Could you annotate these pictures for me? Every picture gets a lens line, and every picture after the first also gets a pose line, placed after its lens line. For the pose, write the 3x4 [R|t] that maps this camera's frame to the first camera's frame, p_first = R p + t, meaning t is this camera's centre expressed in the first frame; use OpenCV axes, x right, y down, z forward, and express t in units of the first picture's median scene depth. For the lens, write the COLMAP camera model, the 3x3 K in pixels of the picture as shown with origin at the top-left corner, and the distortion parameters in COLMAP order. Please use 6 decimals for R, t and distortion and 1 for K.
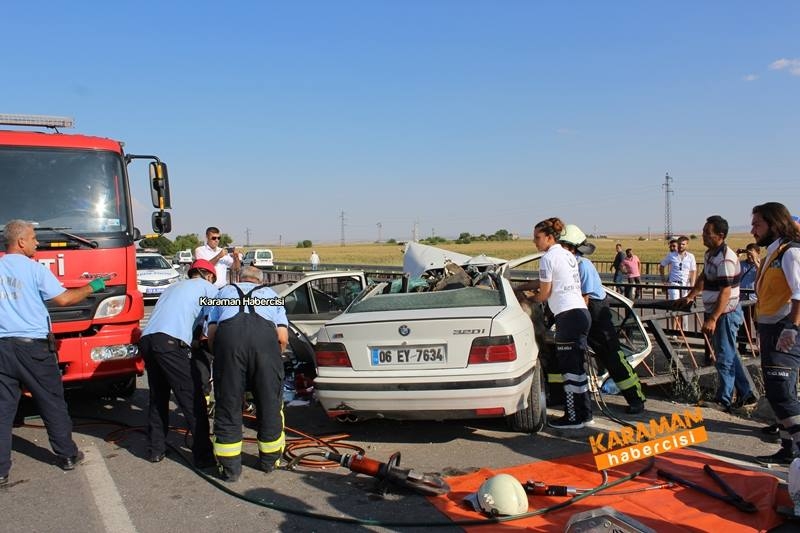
lens RADIAL K [[681.0, 0, 400.0], [0, 681.0, 266.5], [0, 0, 1]] dist [-0.162577, 0.142815]
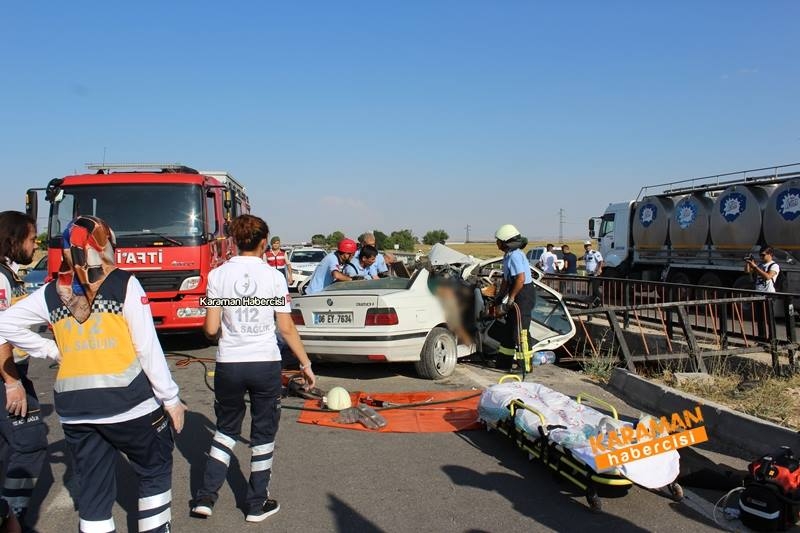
lens RADIAL K [[681.0, 0, 400.0], [0, 681.0, 266.5], [0, 0, 1]] dist [-0.162577, 0.142815]
pose [[0.946032, 0.022291, -0.323305, 0.586391], [-0.020542, 0.999750, 0.008820, -0.003991], [0.323421, -0.001703, 0.946254, -0.374145]]
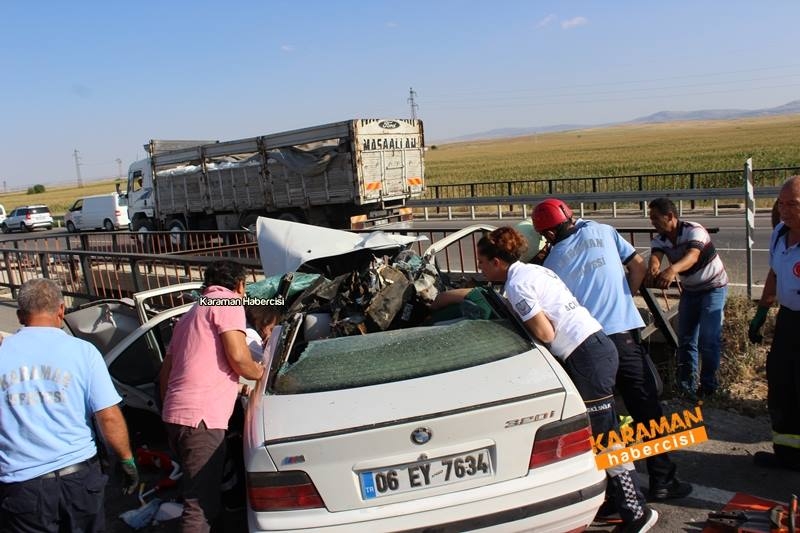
lens RADIAL K [[681.0, 0, 400.0], [0, 681.0, 266.5], [0, 0, 1]] dist [-0.162577, 0.142815]
pose [[0.930049, -0.126103, 0.345118, -0.164066], [0.086064, 0.987898, 0.129035, -0.104516], [-0.357213, -0.090307, 0.929647, 0.445460]]
